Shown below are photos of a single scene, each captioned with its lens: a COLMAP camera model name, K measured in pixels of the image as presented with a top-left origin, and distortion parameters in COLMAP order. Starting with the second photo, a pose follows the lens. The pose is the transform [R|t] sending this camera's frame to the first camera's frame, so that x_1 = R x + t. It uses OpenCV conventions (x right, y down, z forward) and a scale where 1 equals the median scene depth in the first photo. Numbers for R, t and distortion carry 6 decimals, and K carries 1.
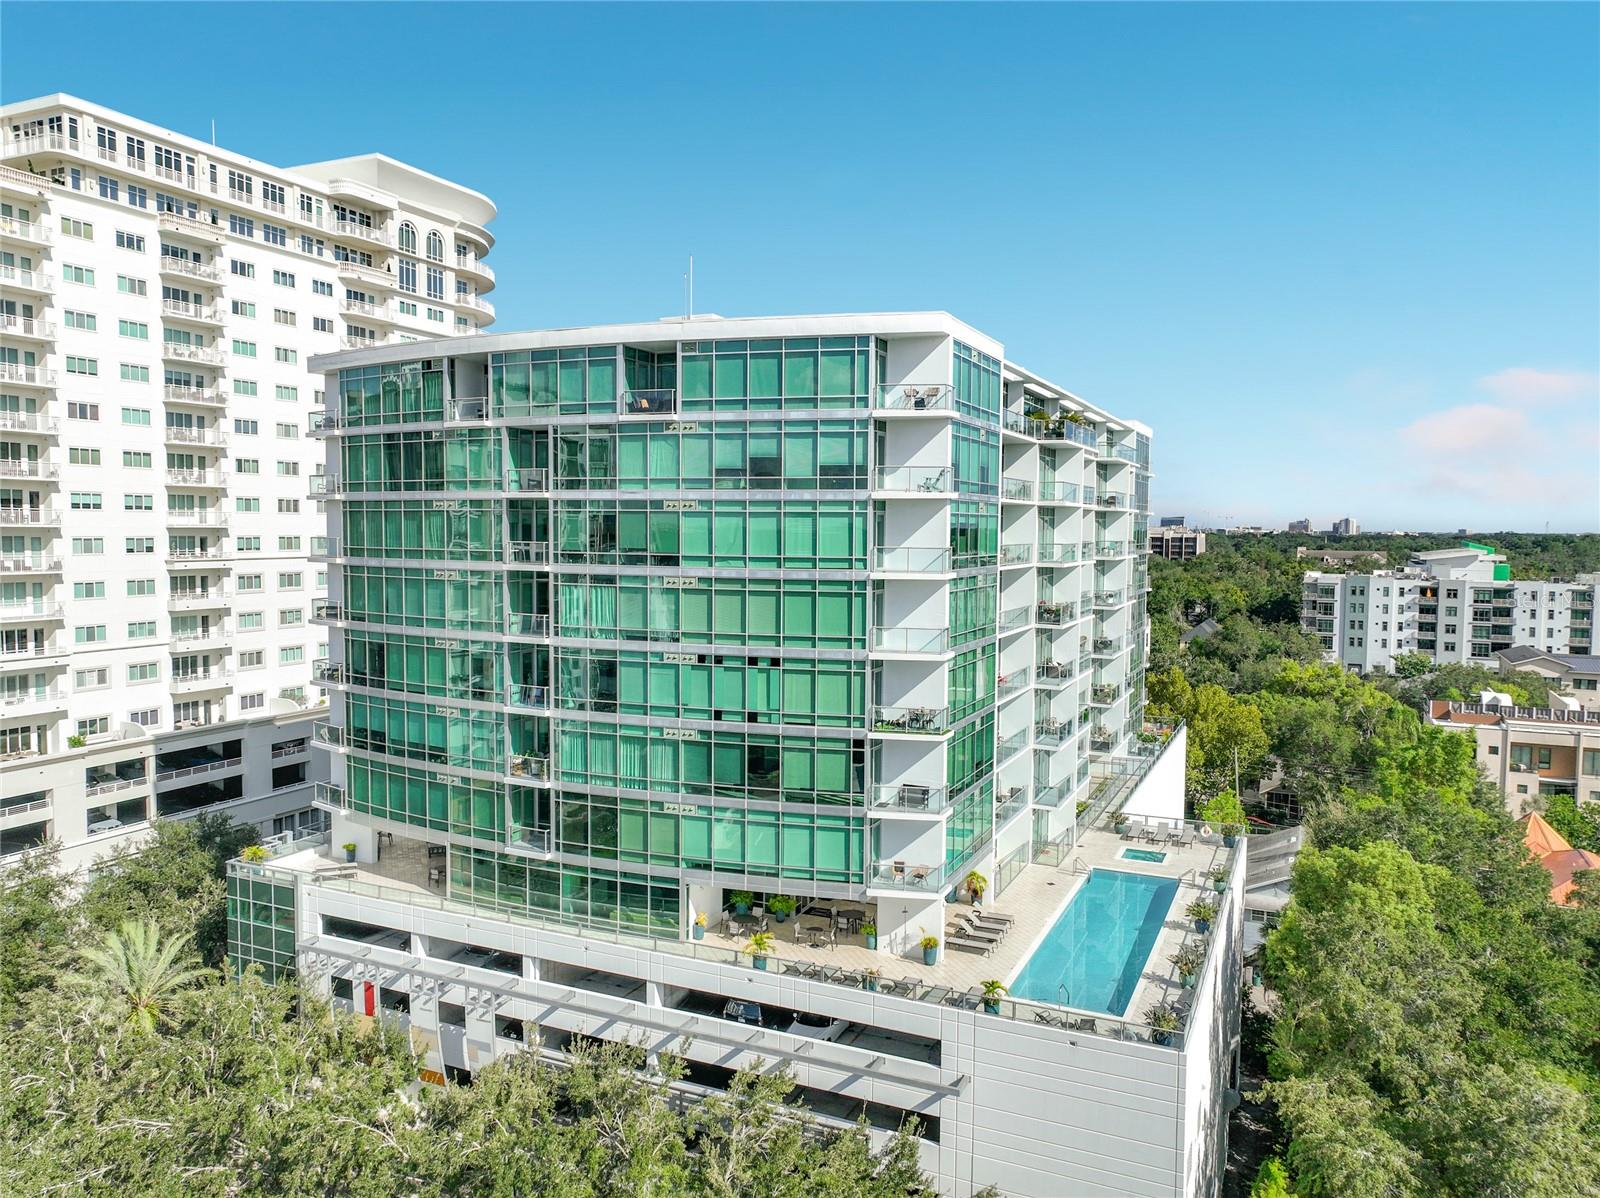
lens RADIAL K [[1148.5, 0, 800.0], [0, 1148.5, 599.0], [0, 0, 1]] dist [-0.007104, 0.023386]
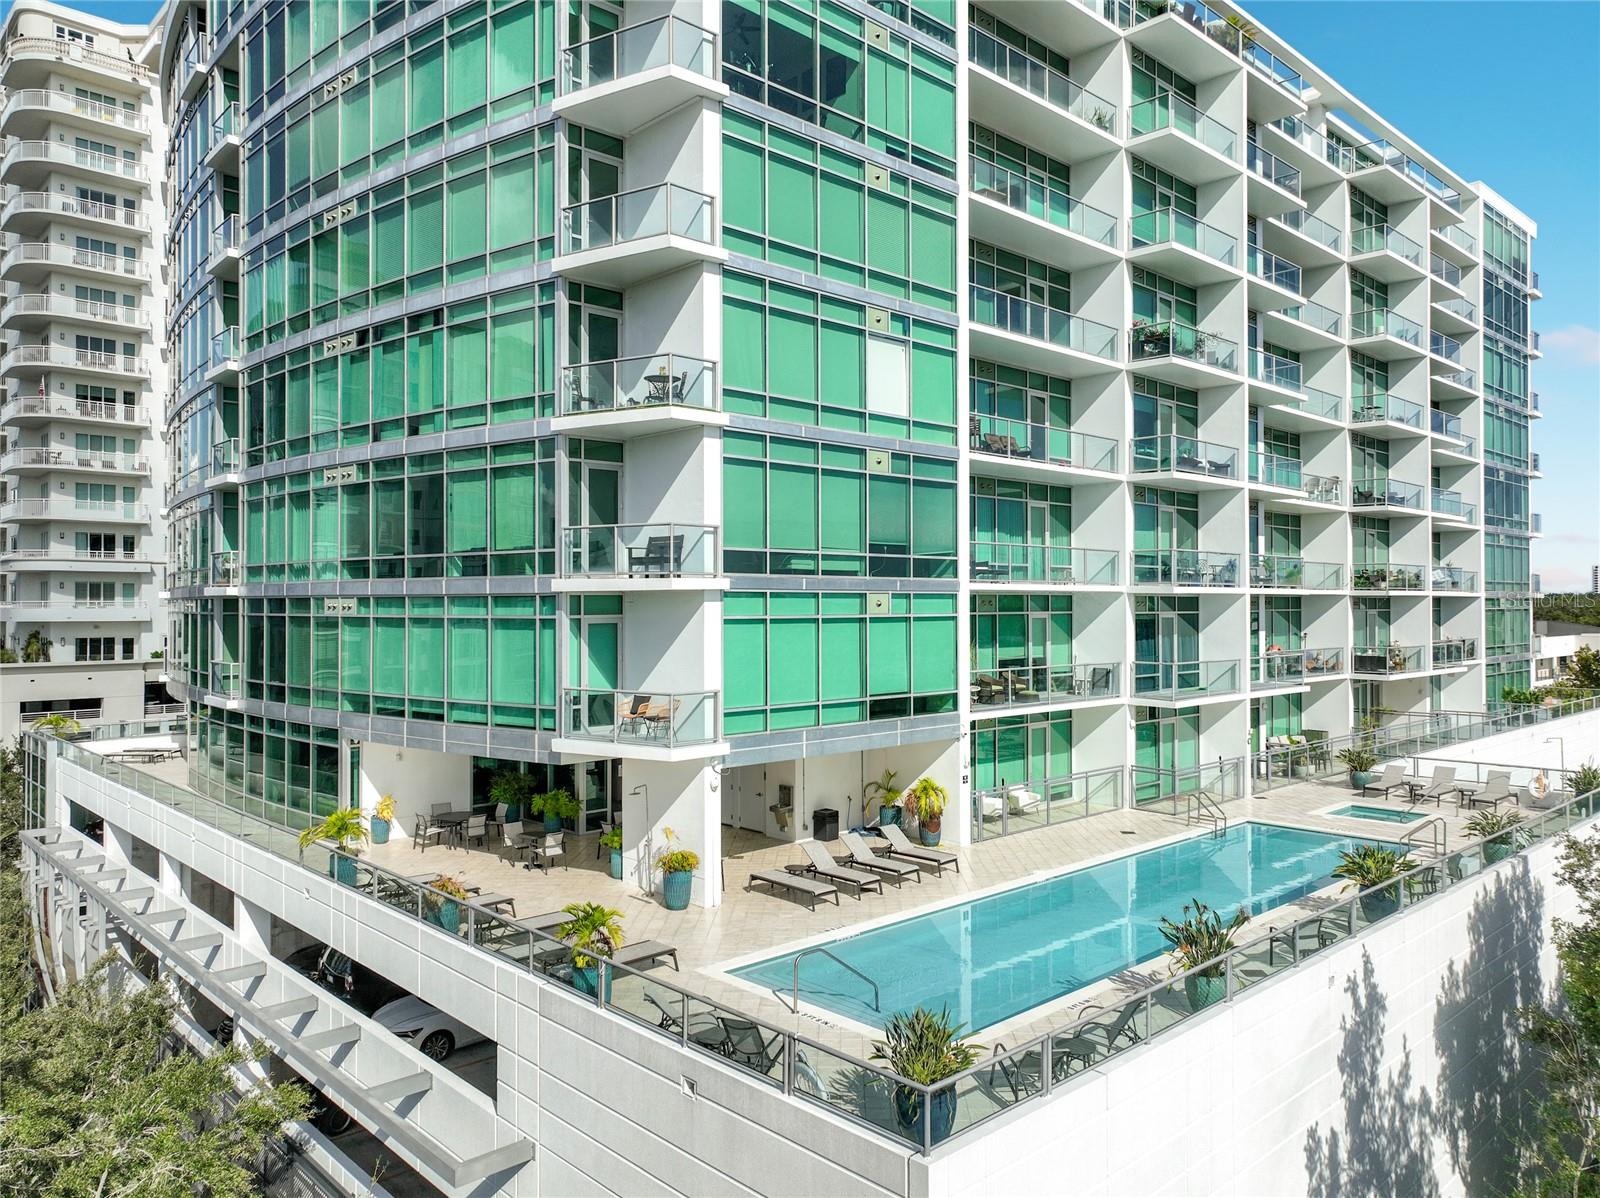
lens RADIAL K [[1131.9, 0, 805.8], [0, 1131.9, 592.3], [0, 0, 1]] dist [-0.000884, 0.011372]
pose [[0.929245, -0.012957, -0.369236, 0.289100], [-0.014752, 0.997287, -0.072122, 0.190359], [0.369168, 0.072466, 0.926533, 0.497856]]
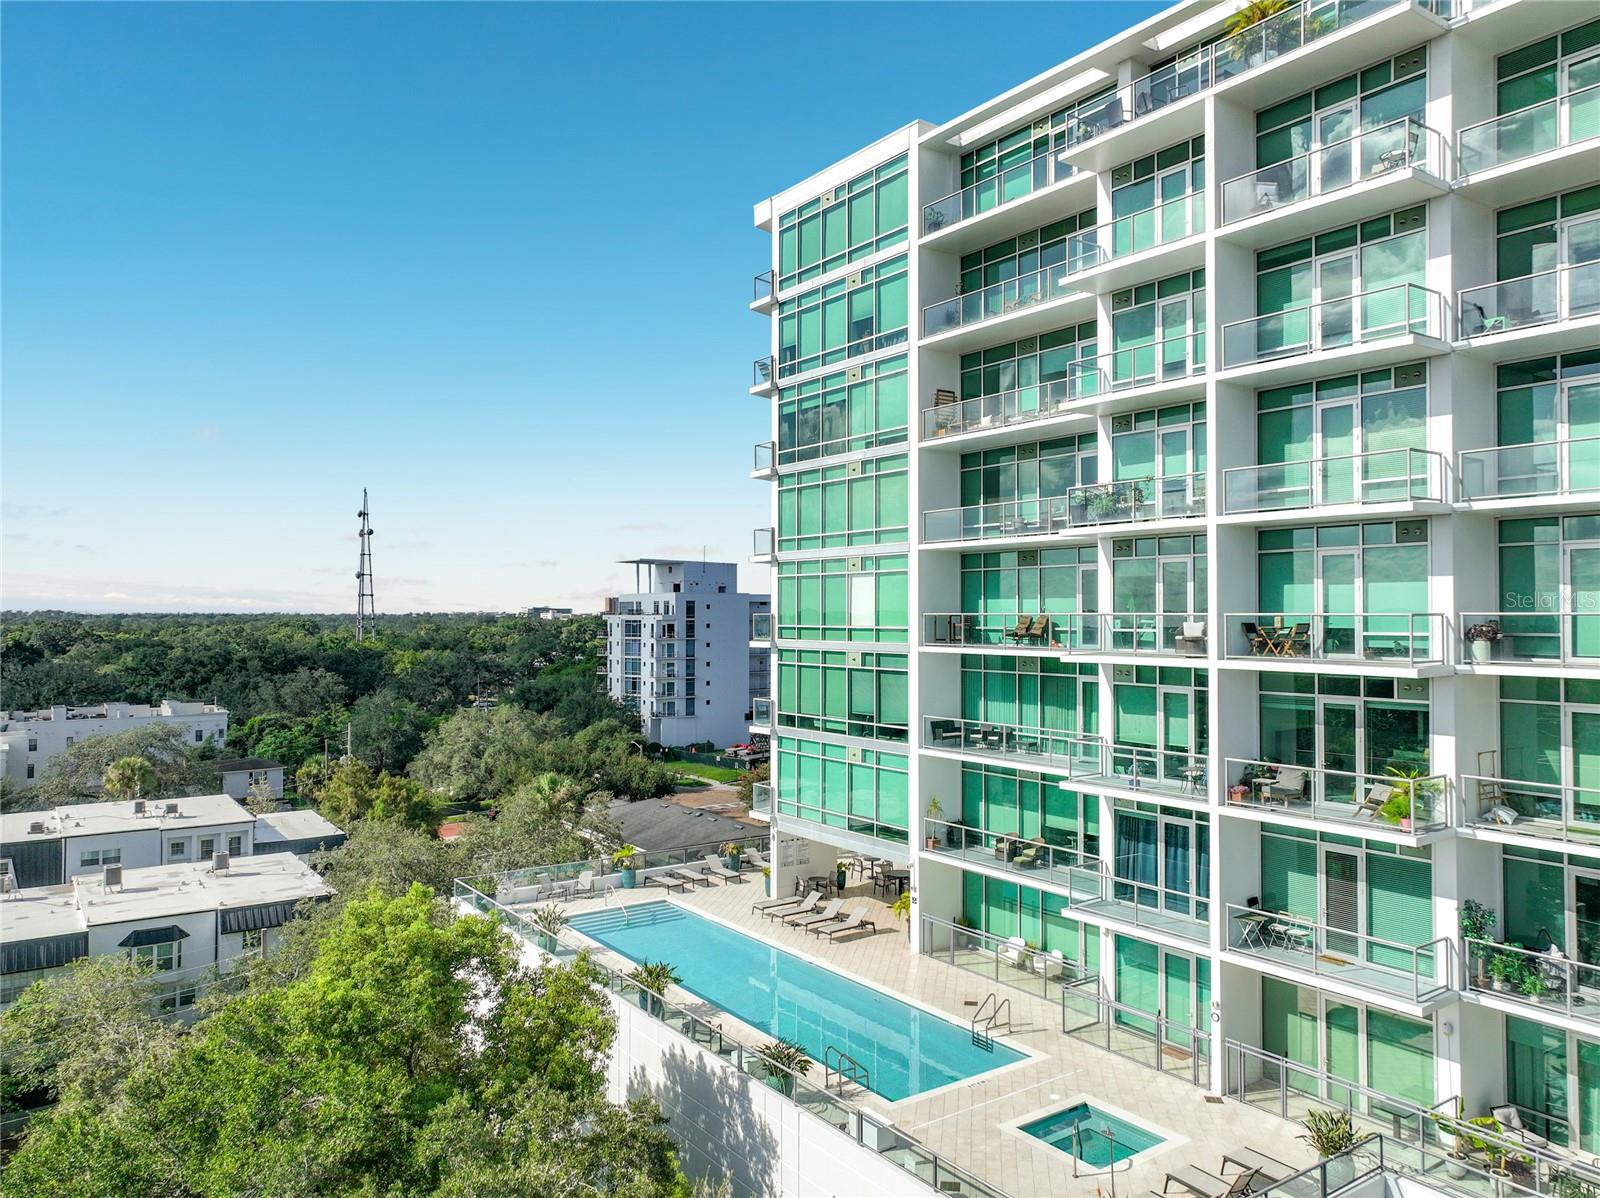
lens RADIAL K [[1131.9, 0, 805.8], [0, 1131.9, 592.3], [0, 0, 1]] dist [-0.000884, 0.011372]
pose [[-0.492009, -0.022859, -0.870290, 0.771032], [-0.057794, 0.998308, 0.006452, 0.058398], [0.868670, 0.053472, -0.492497, 1.254174]]
